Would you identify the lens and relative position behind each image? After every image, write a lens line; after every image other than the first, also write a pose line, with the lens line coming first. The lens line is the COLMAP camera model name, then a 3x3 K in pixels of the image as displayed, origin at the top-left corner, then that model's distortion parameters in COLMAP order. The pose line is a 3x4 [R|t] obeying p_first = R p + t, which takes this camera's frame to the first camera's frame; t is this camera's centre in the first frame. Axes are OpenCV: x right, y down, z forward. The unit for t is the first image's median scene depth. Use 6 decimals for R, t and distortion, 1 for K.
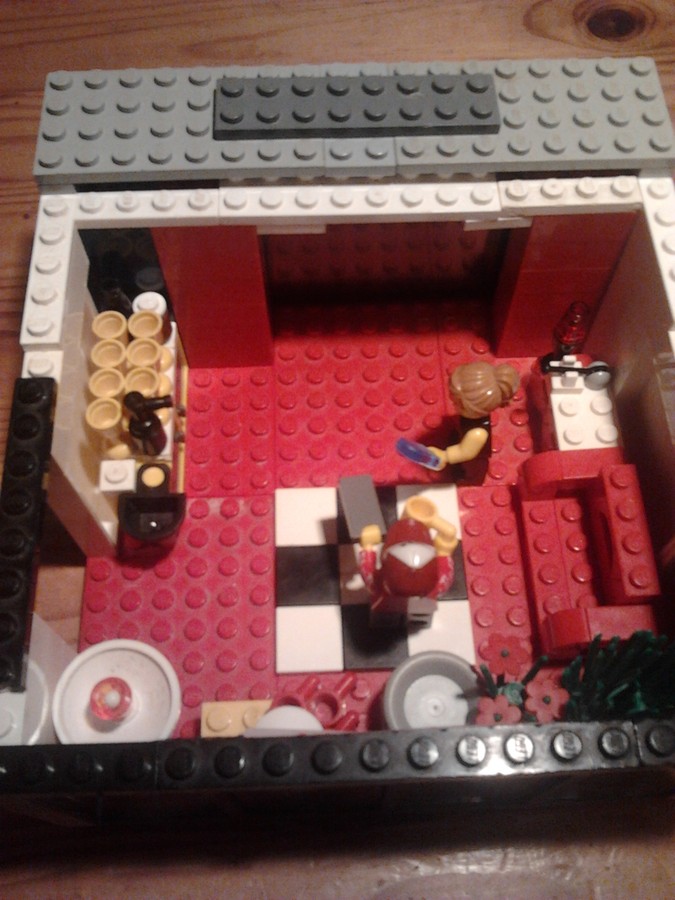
lens RADIAL K [[896.9, 0, 346.4], [0, 896.9, 475.7], [0, 0, 1]] dist [0.010869, -0.019388]
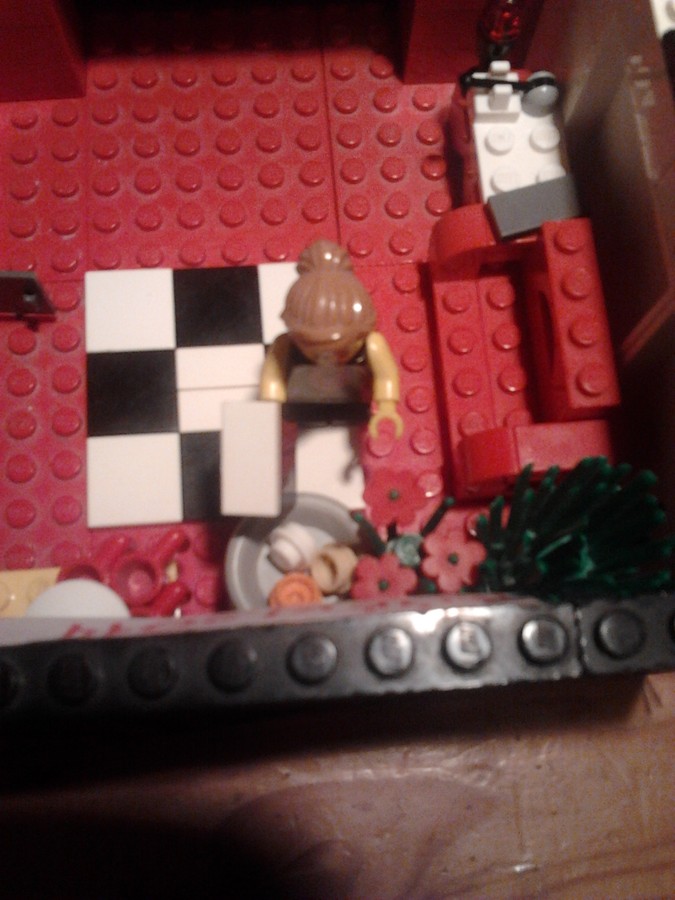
lens RADIAL K [[899.1, 0, 358.9], [0, 899.1, 474.6], [0, 0, 1]] dist [-0.001629, -0.015161]
pose [[0.998035, -0.026827, 0.056618, 0.097819], [0.016098, 0.983154, 0.182071, 0.050067], [-0.060549, -0.180802, 0.981654, 0.290673]]
